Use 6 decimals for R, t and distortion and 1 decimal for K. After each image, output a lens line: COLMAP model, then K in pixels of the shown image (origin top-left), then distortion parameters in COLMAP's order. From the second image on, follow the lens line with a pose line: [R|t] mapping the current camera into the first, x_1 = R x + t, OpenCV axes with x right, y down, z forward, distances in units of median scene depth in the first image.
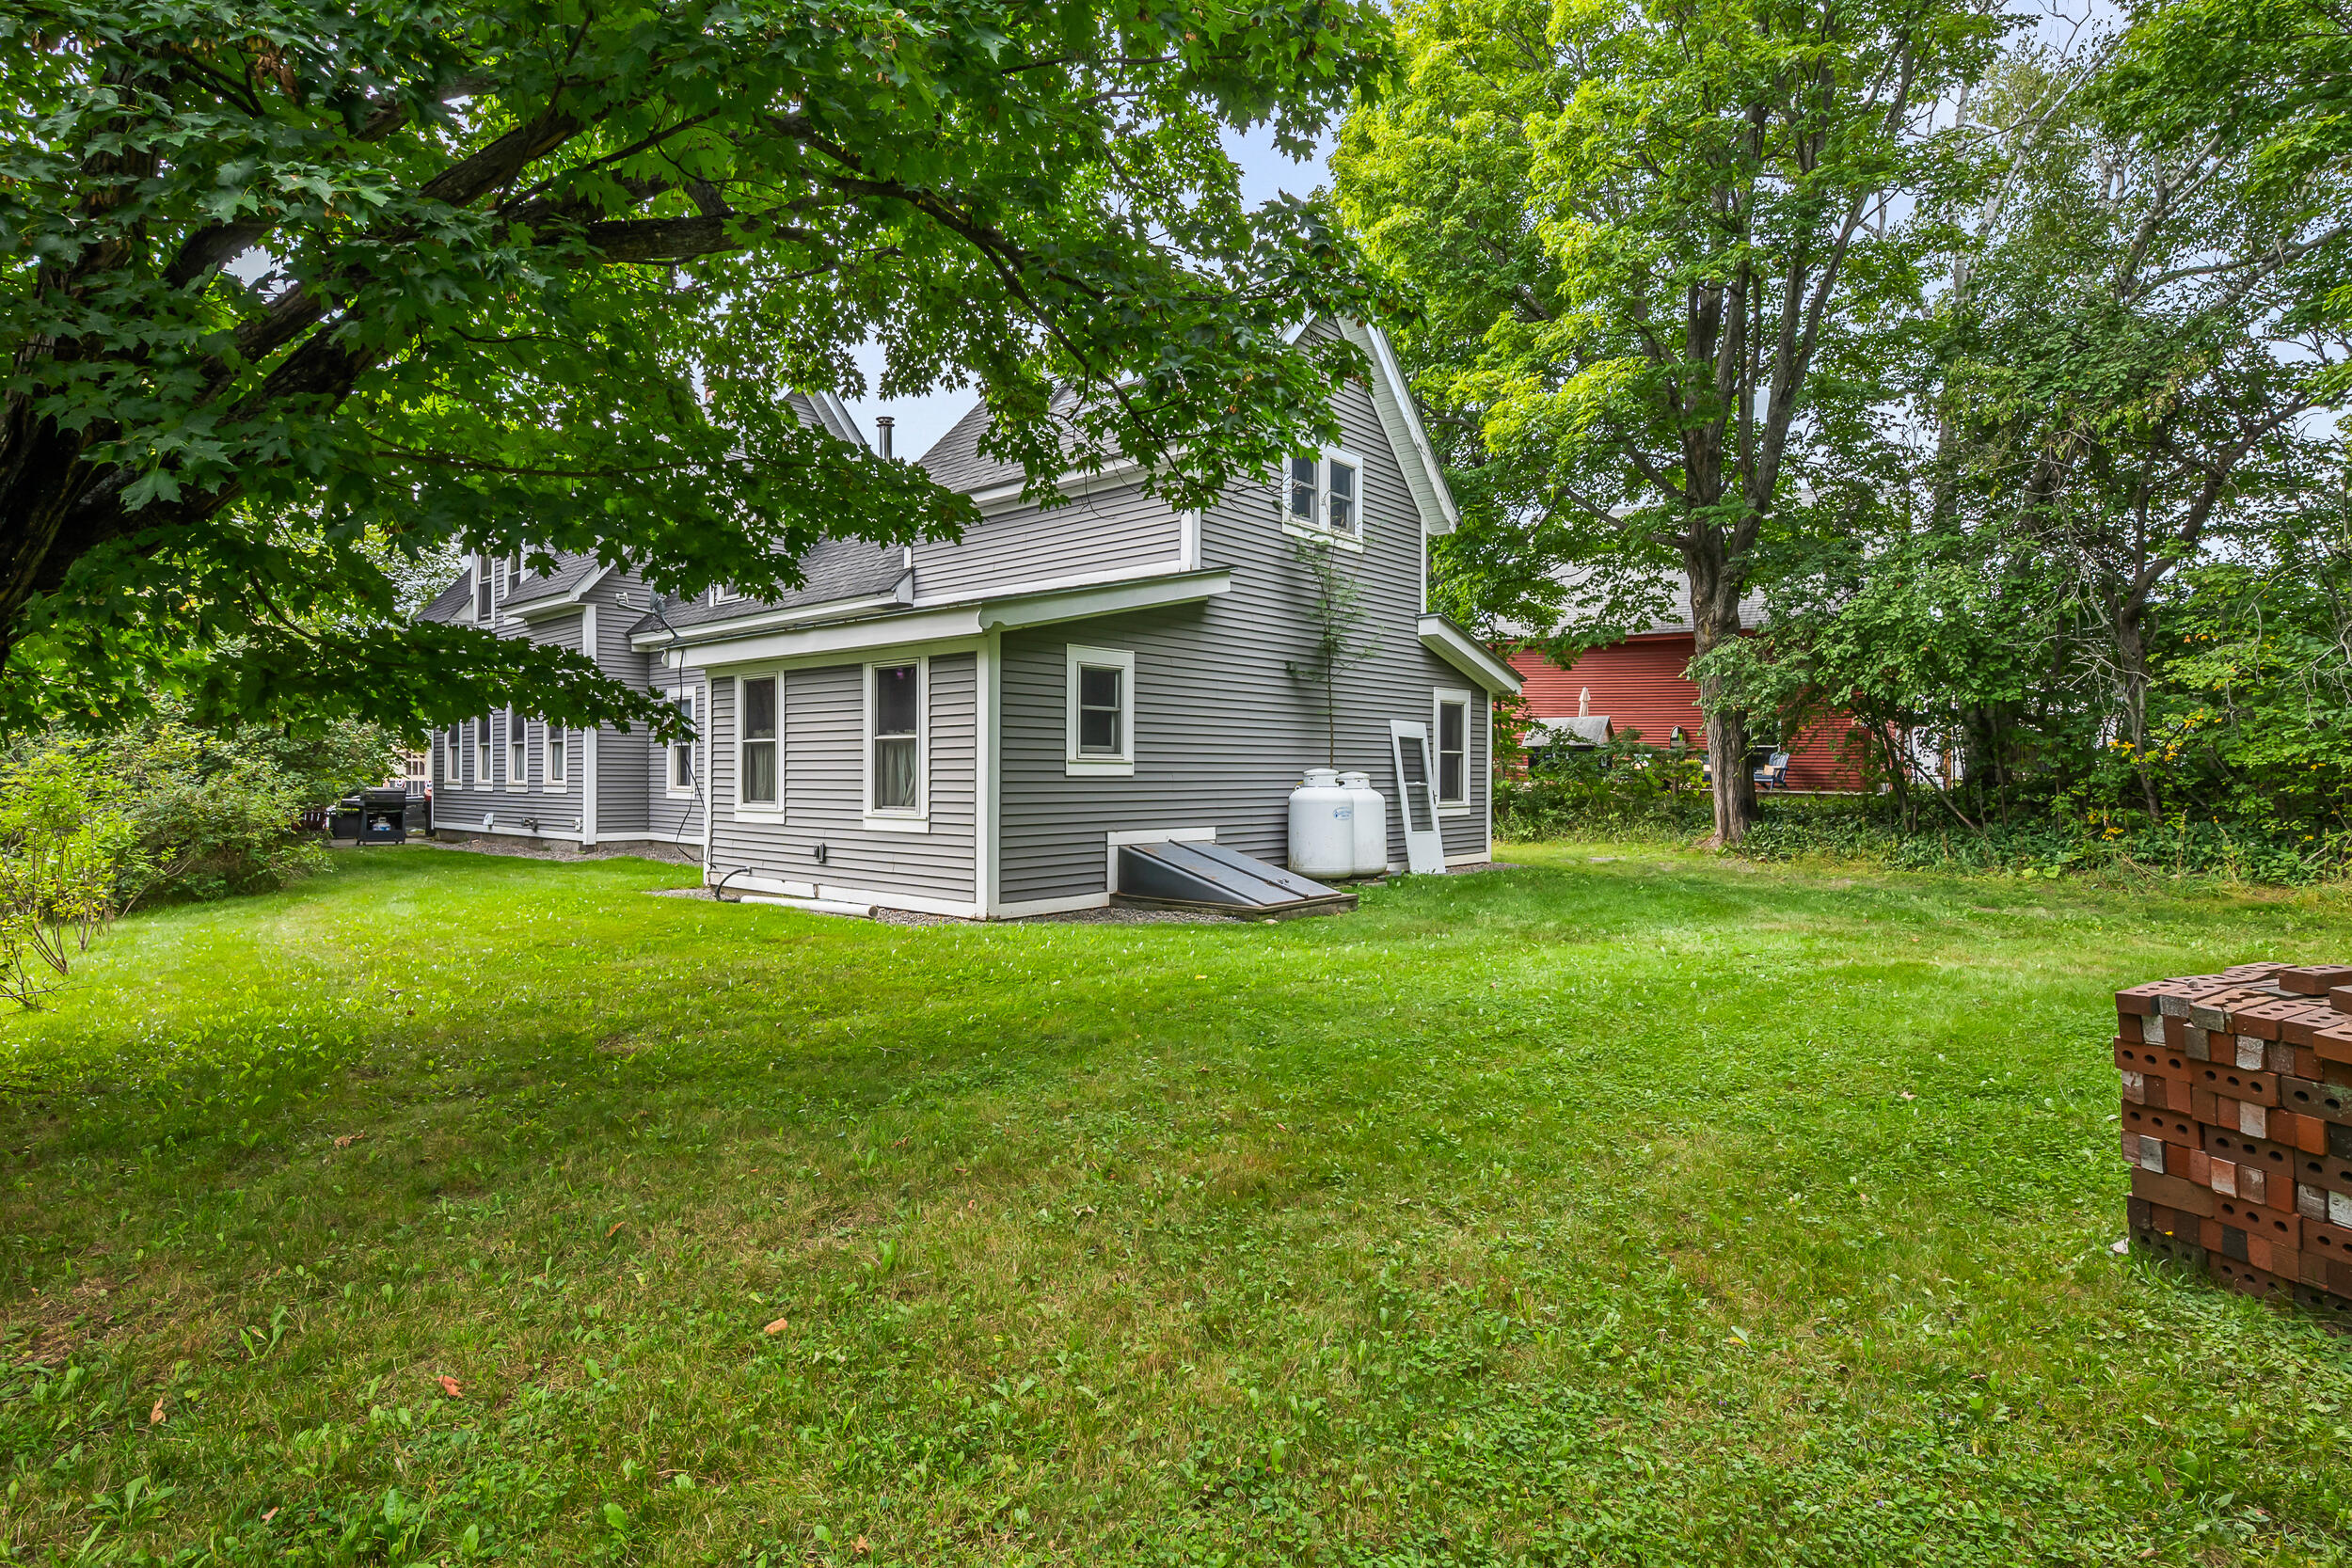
lens RADIAL K [[1205.9, 0, 1176.6], [0, 1205.9, 776.7], [0, 0, 1]] dist [-0.000321, -0.000005]
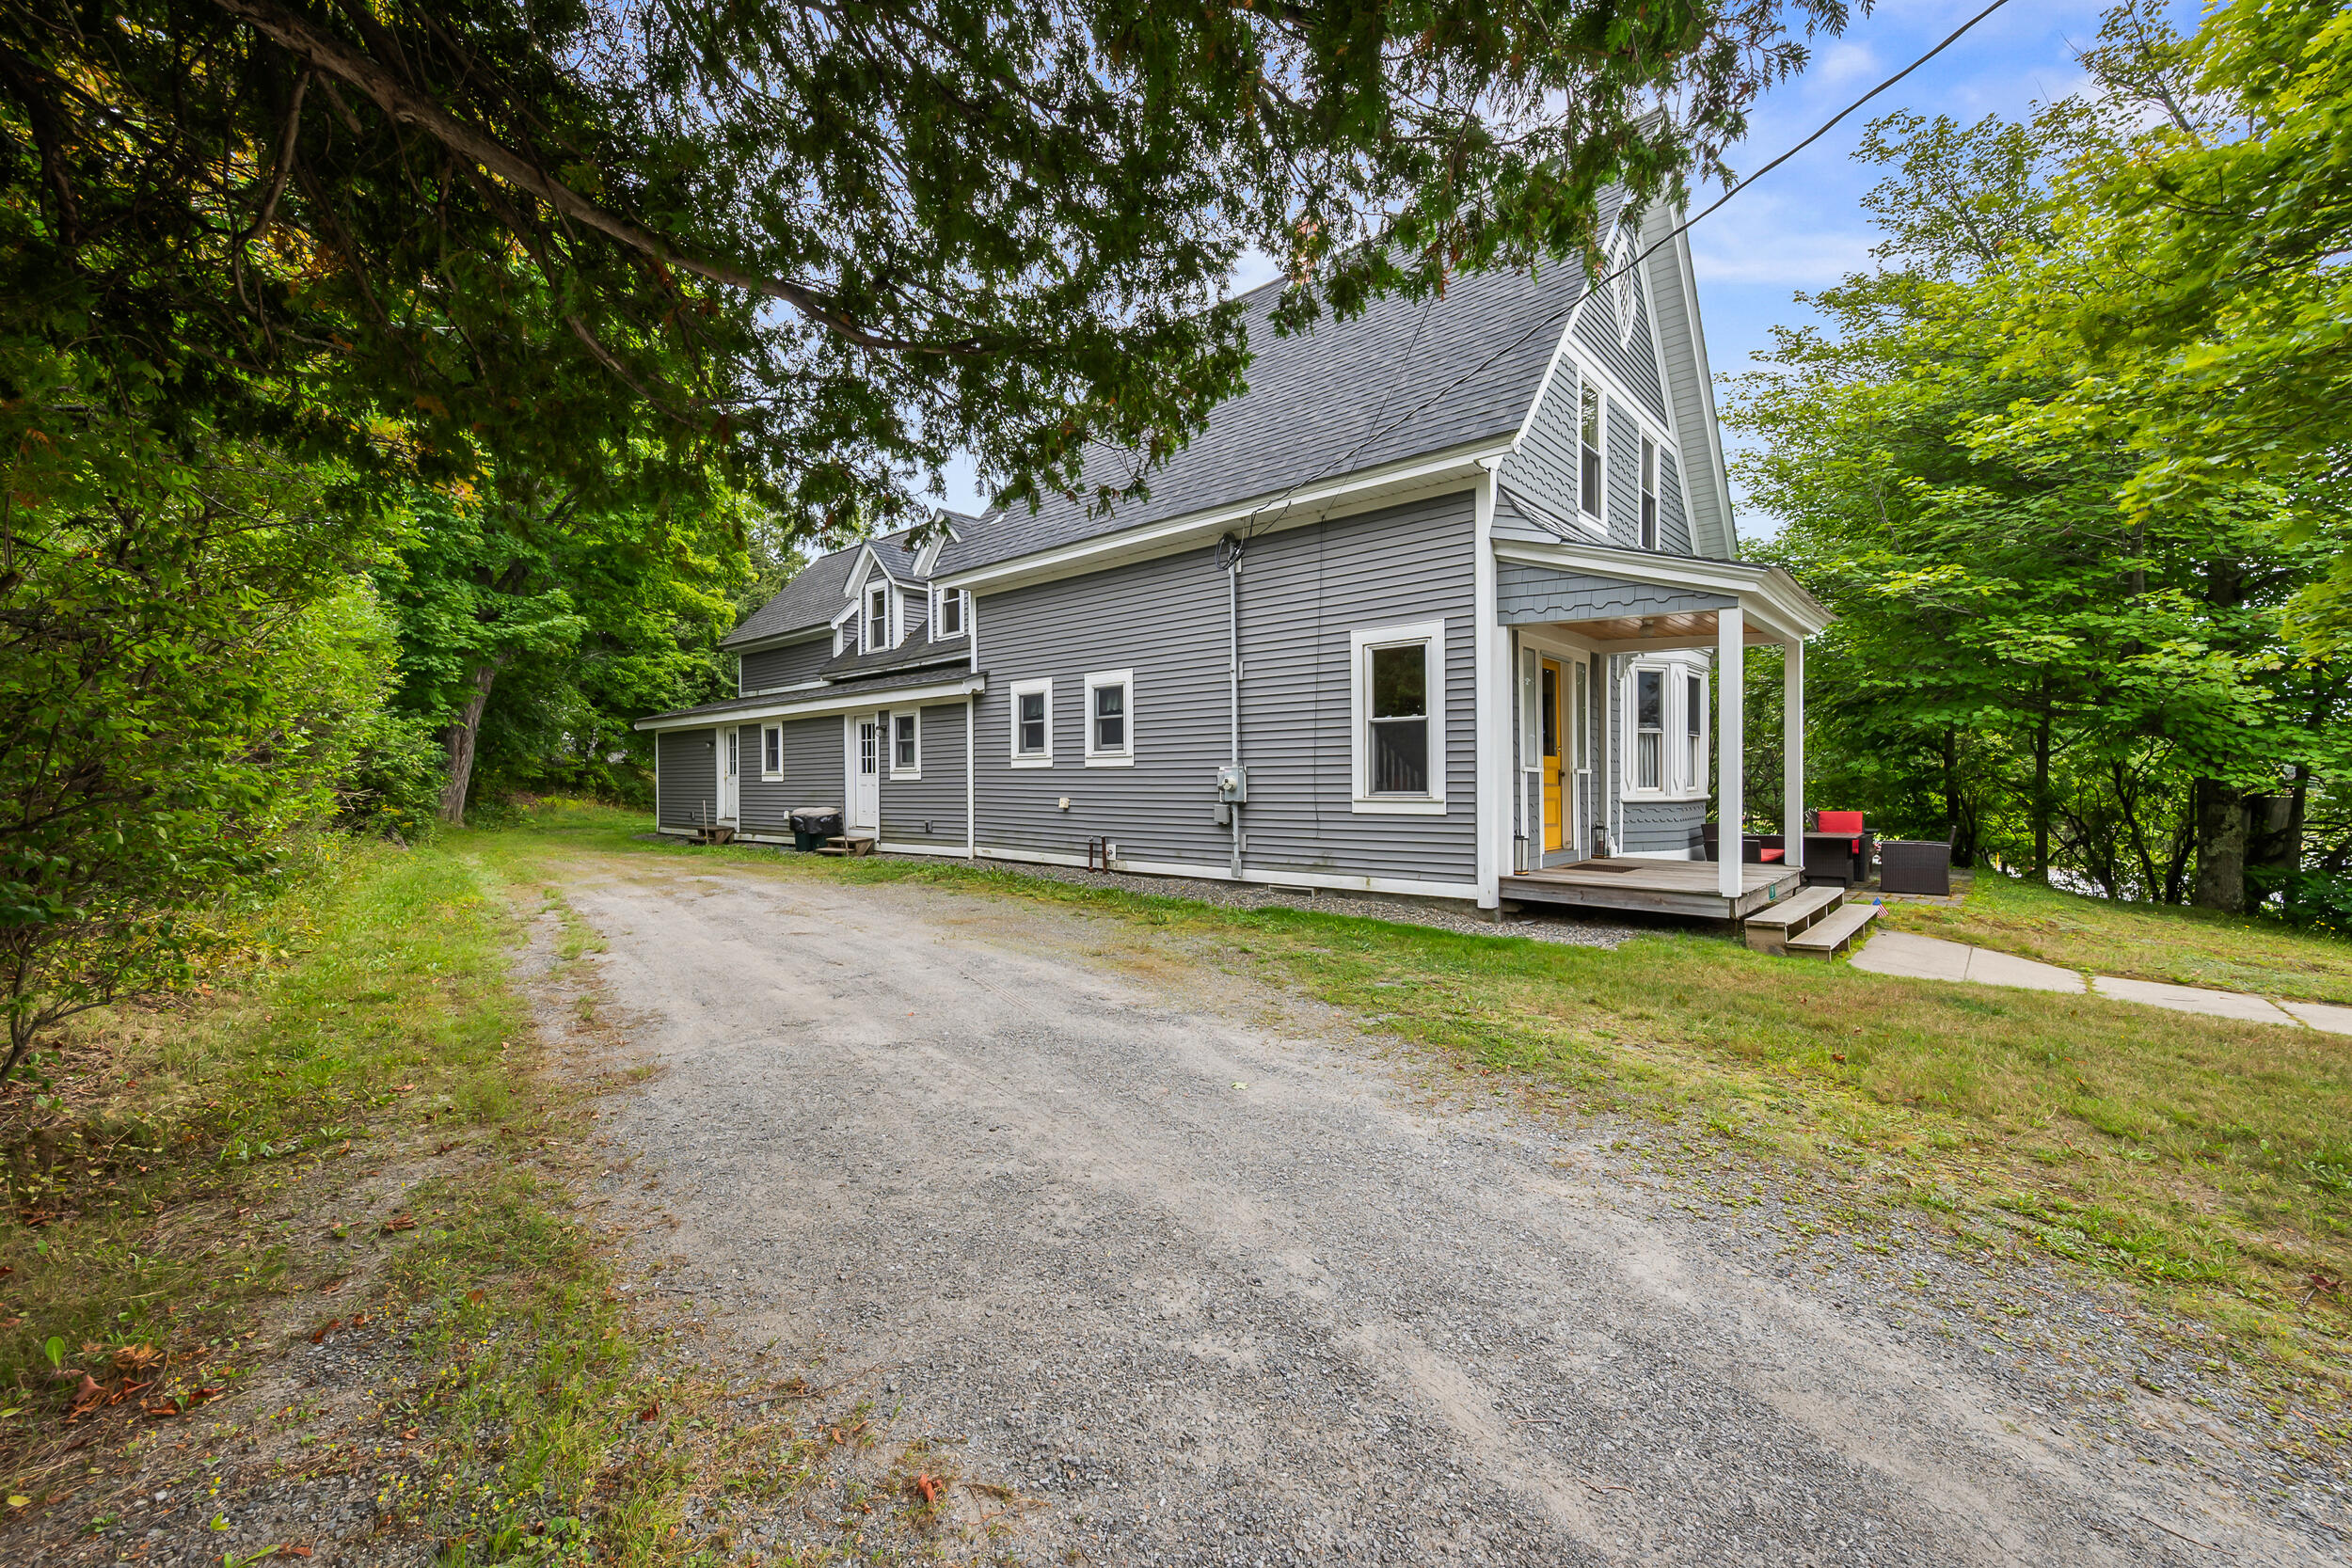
lens RADIAL K [[940.0, 0, 1169.1], [0, 940.0, 793.4], [0, 0, 1]] dist [0.000170, 0.000033]
pose [[-0.009047, 0.012255, -0.999884, 1.008076], [-0.006096, 0.999906, 0.012311, 0.015929], [0.999940, 0.006206, -0.008971, 1.102798]]
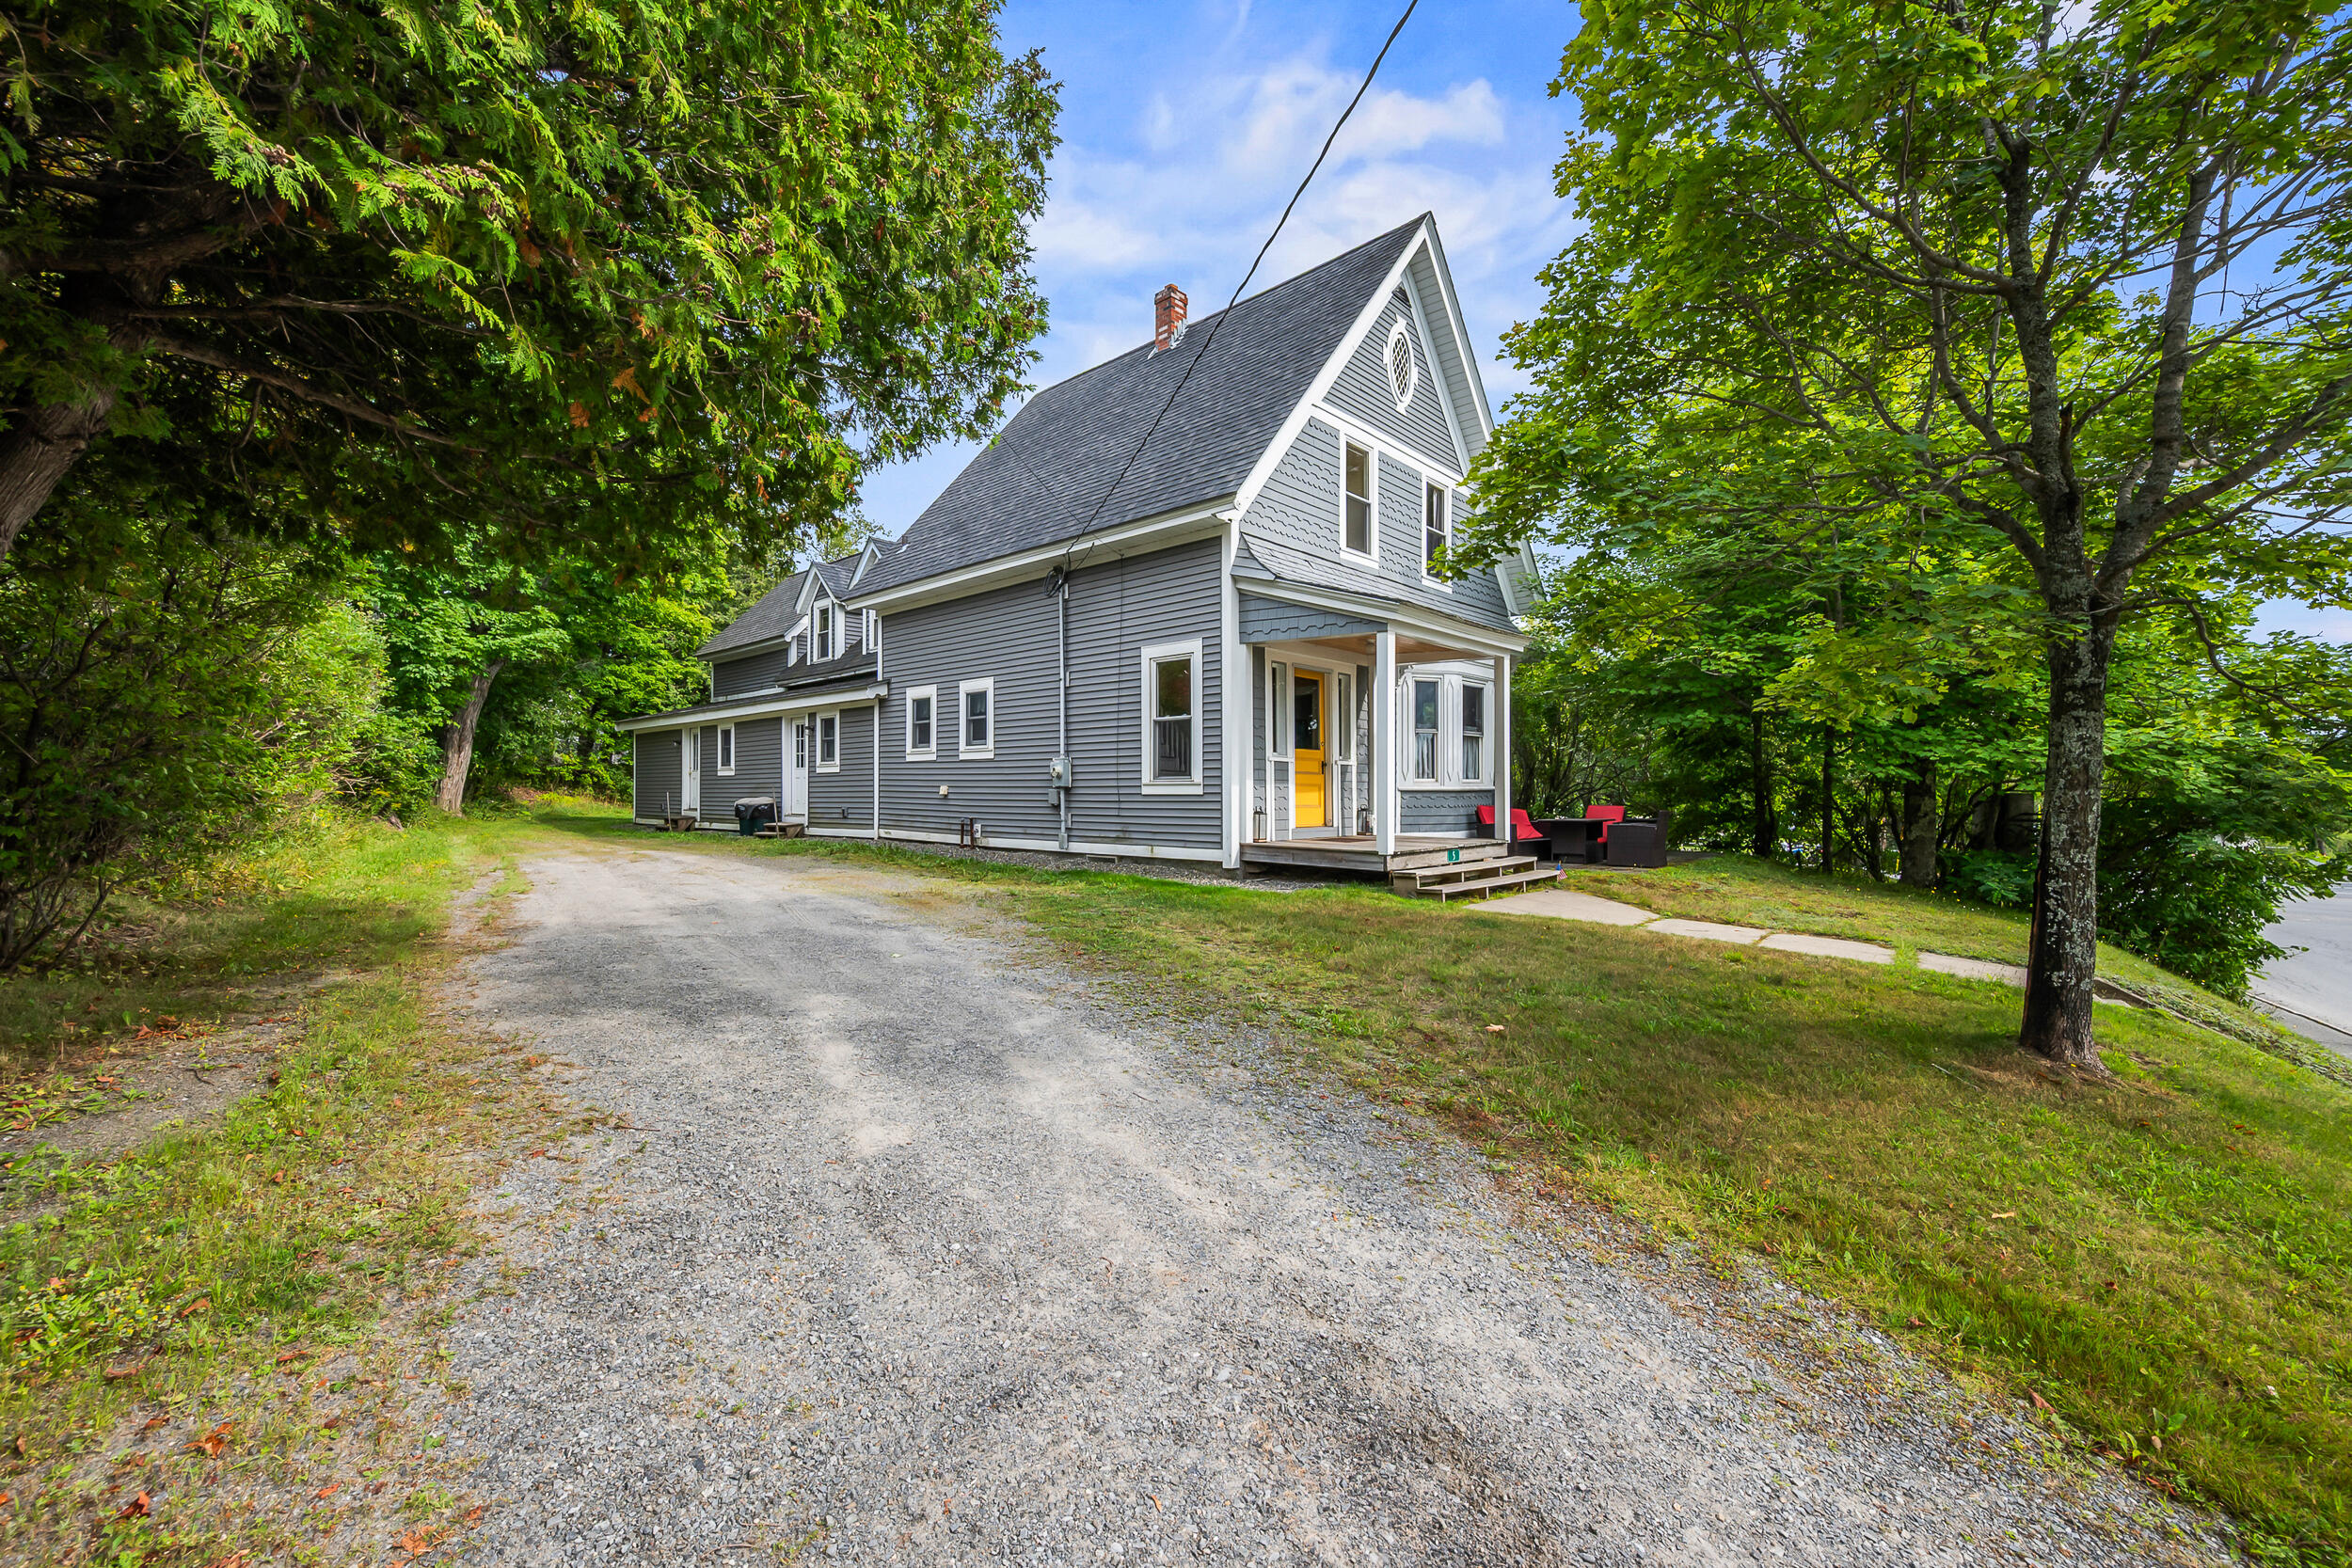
lens RADIAL K [[940.0, 0, 1173.9], [0, 940.0, 789.2], [0, 0, 1]] dist [0.000170, 0.000033]
pose [[-0.026157, -0.002359, -0.999655, 1.207746], [-0.011675, 0.999930, -0.002054, 0.039352], [0.999590, 0.011618, -0.026183, 1.327356]]
